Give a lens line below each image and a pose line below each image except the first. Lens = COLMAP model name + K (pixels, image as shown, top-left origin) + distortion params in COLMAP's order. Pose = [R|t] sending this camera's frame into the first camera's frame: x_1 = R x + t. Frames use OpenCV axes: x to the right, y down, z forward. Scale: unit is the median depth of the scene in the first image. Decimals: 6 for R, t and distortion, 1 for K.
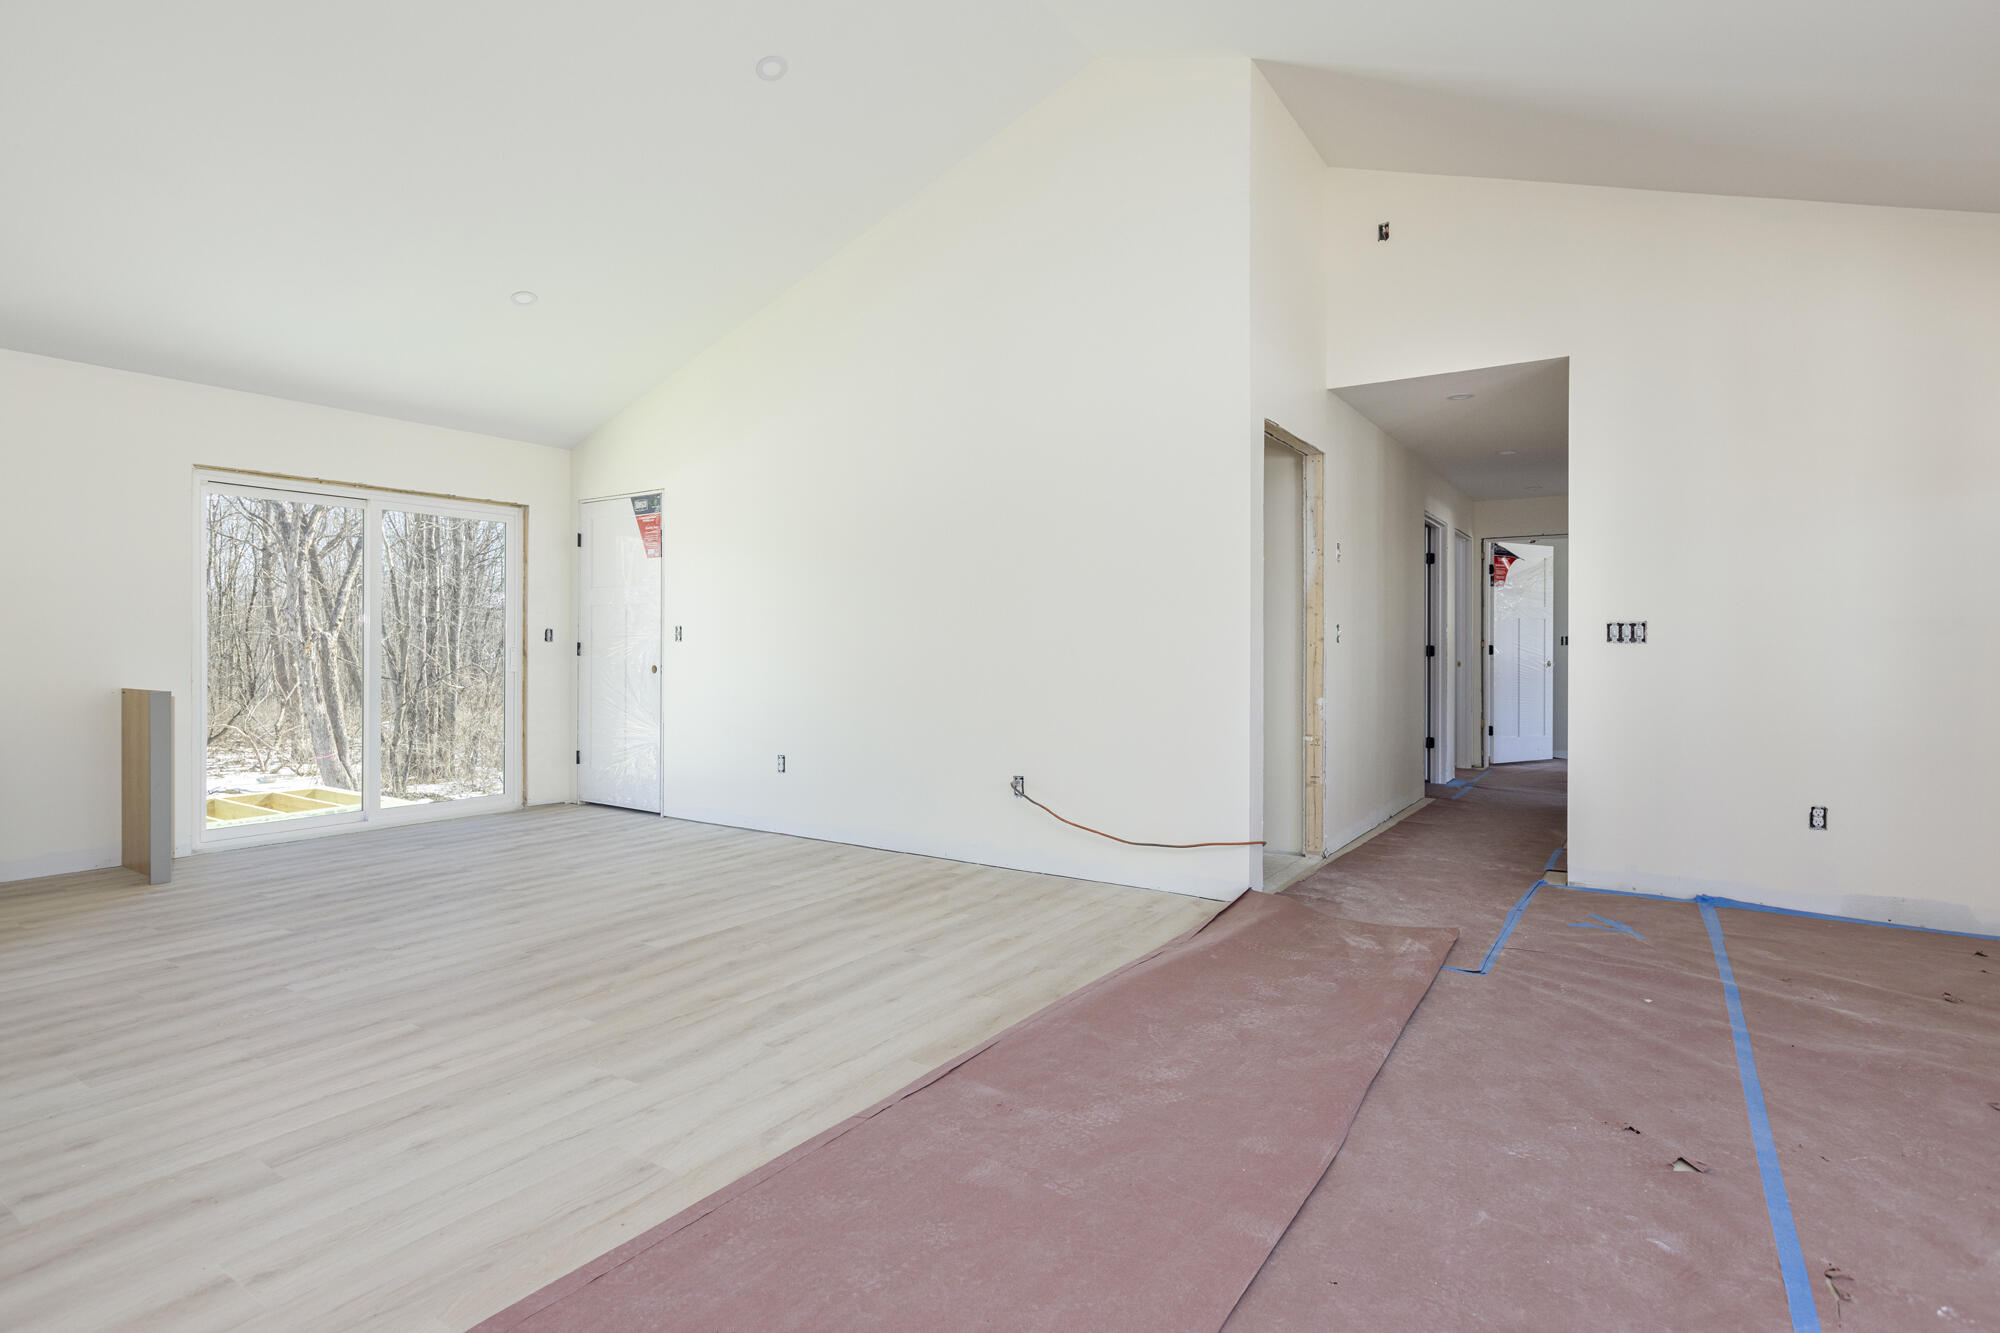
lens RADIAL K [[953.5, 0, 985.1], [0, 953.5, 649.5], [0, 0, 1]] dist [-0.002294, -0.000289]
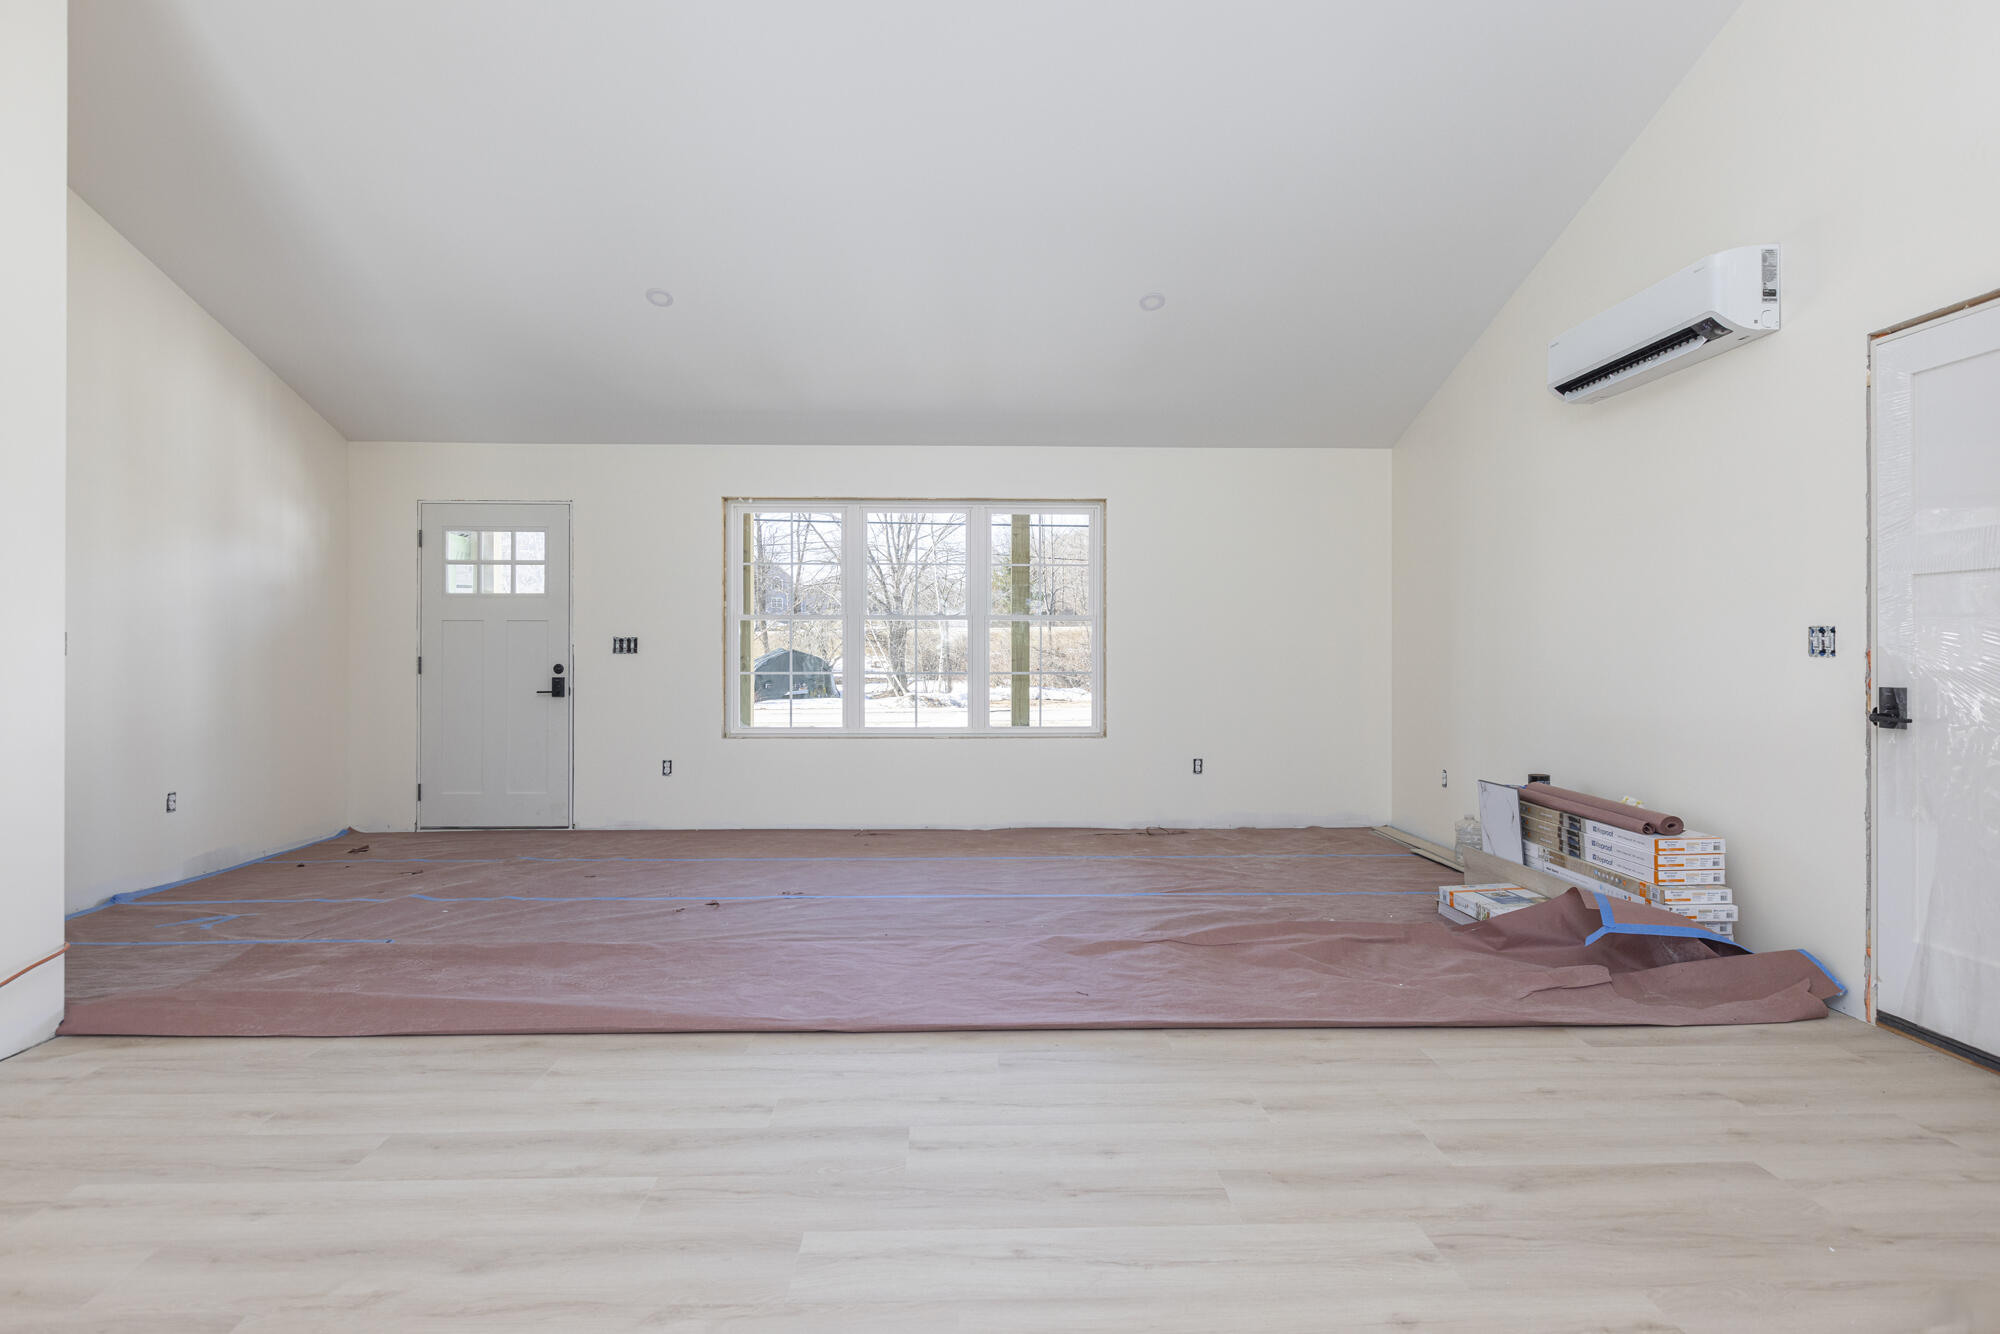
lens RADIAL K [[1097.7, 0, 1000.0], [0, 1097.7, 667.0], [0, 0, 1]] dist [-0.014594, 0.000239]
pose [[-0.589581, -0.016911, 0.807532, -0.790617], [-0.000660, 0.999791, 0.020456, -0.013338], [-0.807709, 0.011527, -0.589469, 0.961562]]
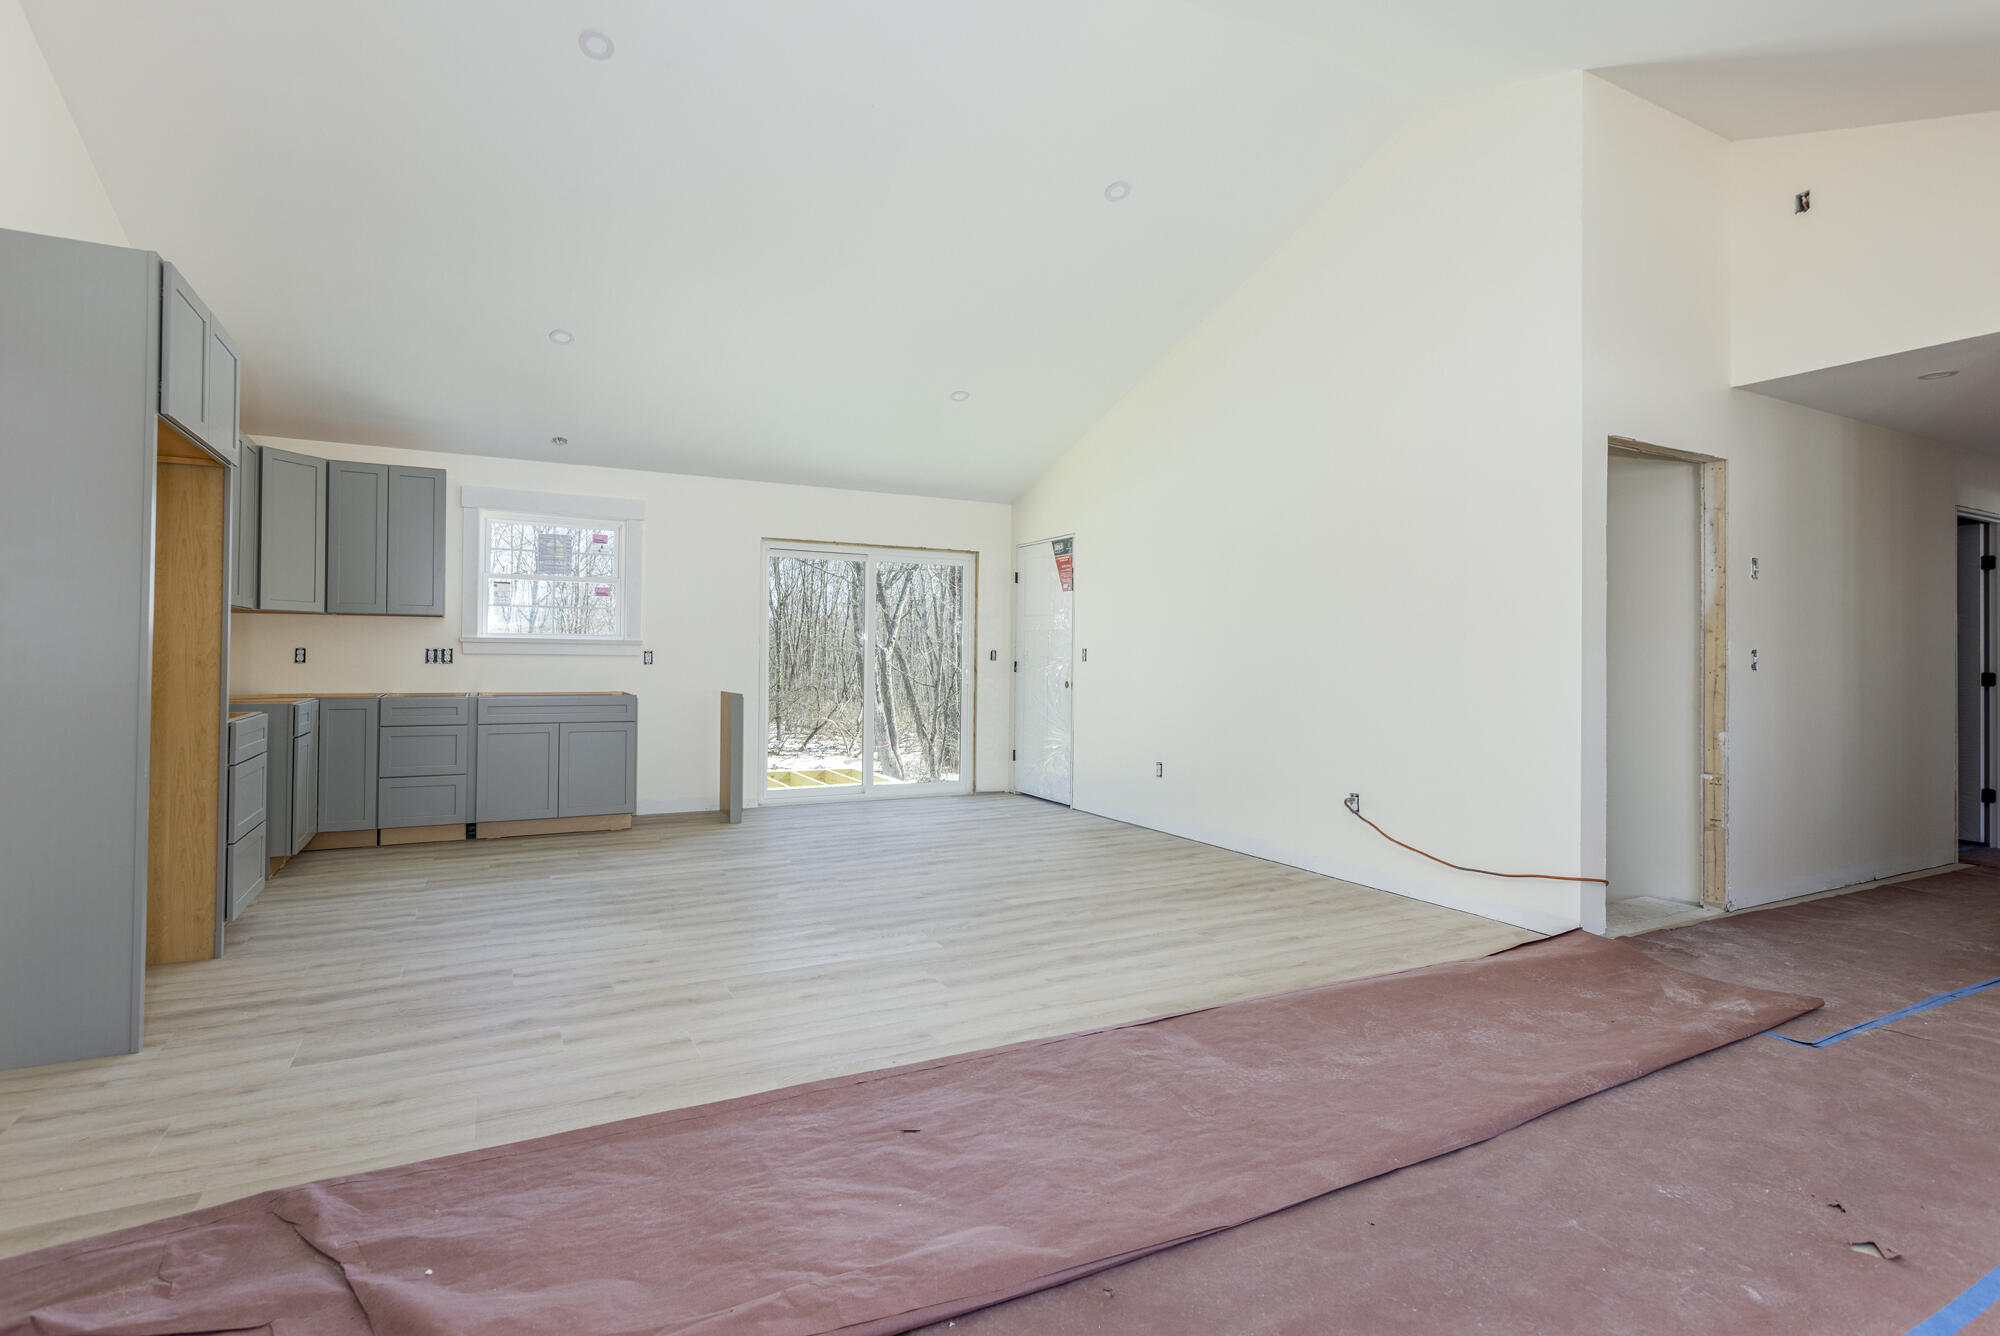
lens RADIAL K [[916.0, 0, 1013.2], [0, 916.0, 650.7], [0, 0, 1]] dist [-0.003421, -0.001043]
pose [[0.889682, 0.002831, -0.456572, 0.200385], [-0.009725, 0.999871, -0.012751, -0.010685], [0.456477, 0.015784, 0.889595, -0.090719]]
